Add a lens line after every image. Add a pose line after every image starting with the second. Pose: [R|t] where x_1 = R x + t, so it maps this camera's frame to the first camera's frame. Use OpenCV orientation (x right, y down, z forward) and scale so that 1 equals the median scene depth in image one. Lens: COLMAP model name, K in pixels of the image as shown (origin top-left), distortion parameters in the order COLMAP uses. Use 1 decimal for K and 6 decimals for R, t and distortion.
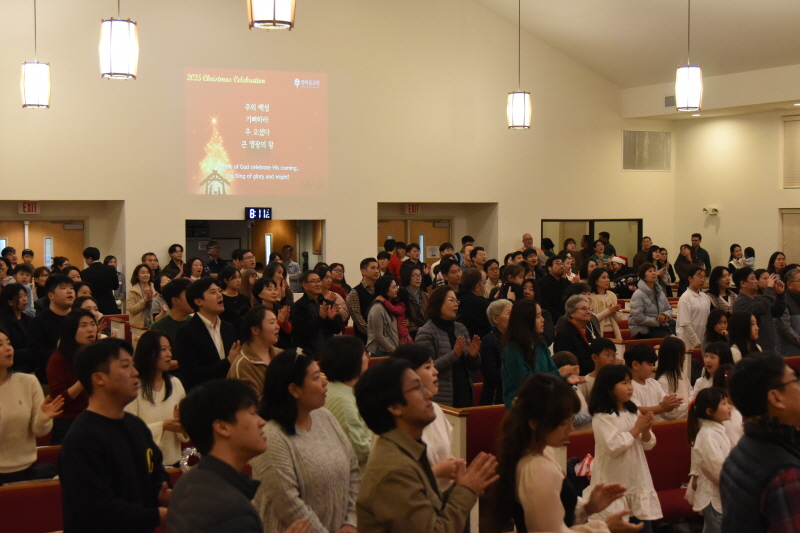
lens RADIAL K [[1169.1, 0, 399.5], [0, 1169.1, 266.9], [0, 0, 1]] dist [0.012252, 0.000000]
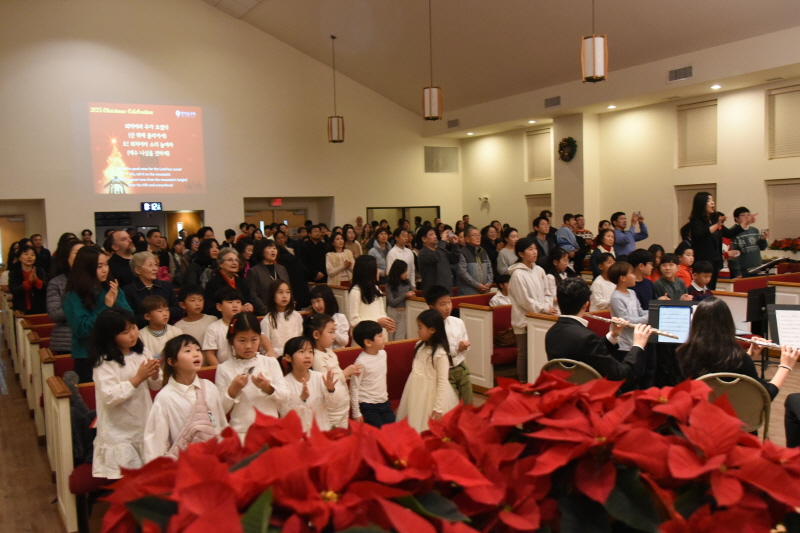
lens RADIAL K [[694.2, 0, 400.7], [0, 694.2, 266.1], [0, 0, 1]] dist [-0.000961, 0.000349]
pose [[0.998042, -0.031693, 0.053923, 0.133559], [0.030312, 0.999196, 0.026245, 0.013444], [-0.054711, -0.024559, 0.998200, 0.145275]]
